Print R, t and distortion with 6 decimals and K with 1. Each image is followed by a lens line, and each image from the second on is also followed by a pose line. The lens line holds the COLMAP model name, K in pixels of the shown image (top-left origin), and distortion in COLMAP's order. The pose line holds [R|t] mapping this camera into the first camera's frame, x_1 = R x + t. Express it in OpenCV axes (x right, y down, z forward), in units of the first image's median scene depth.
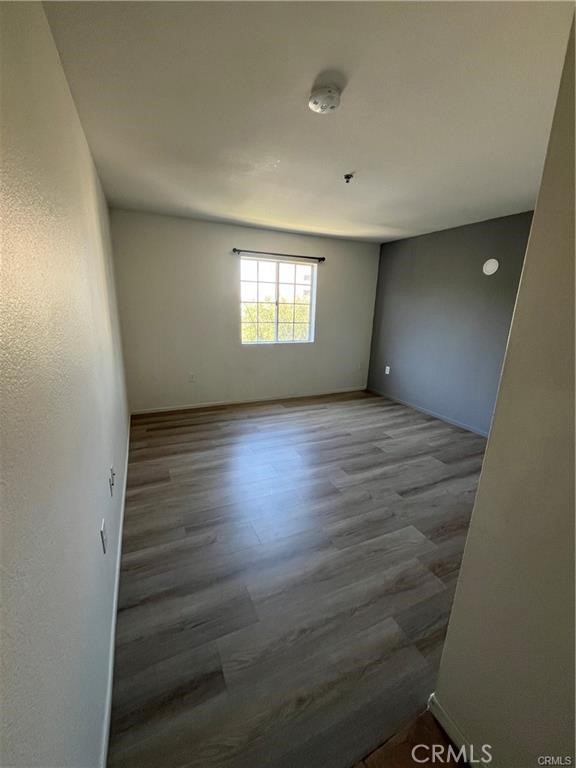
lens RADIAL K [[307.3, 0, 287.3], [0, 307.3, 382.8], [0, 0, 1]] dist [-0.002647, -0.000406]
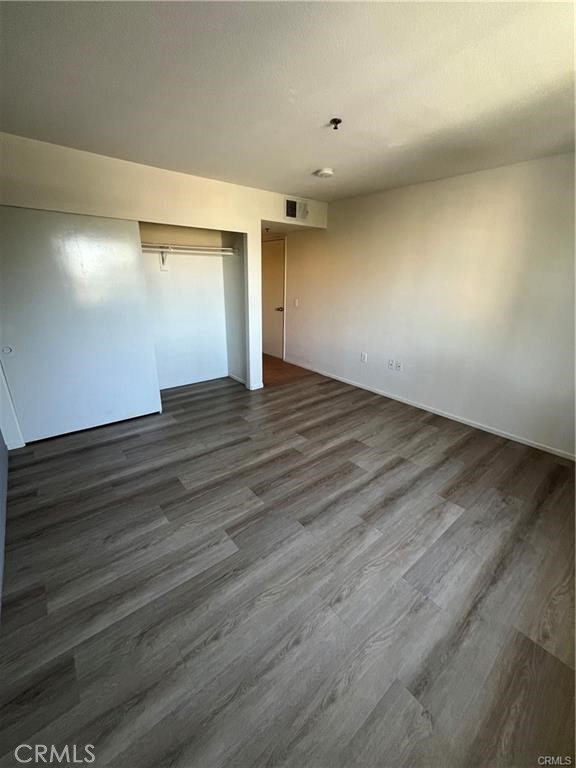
lens RADIAL K [[307.3, 0, 286.5], [0, 307.3, 384.4], [0, 0, 1]] dist [-0.002647, -0.000406]
pose [[-0.967415, 0.037615, -0.250388, 0.377203], [-0.107597, 0.834098, 0.541020, -0.346538], [0.229199, 0.550332, -0.802872, 1.363436]]
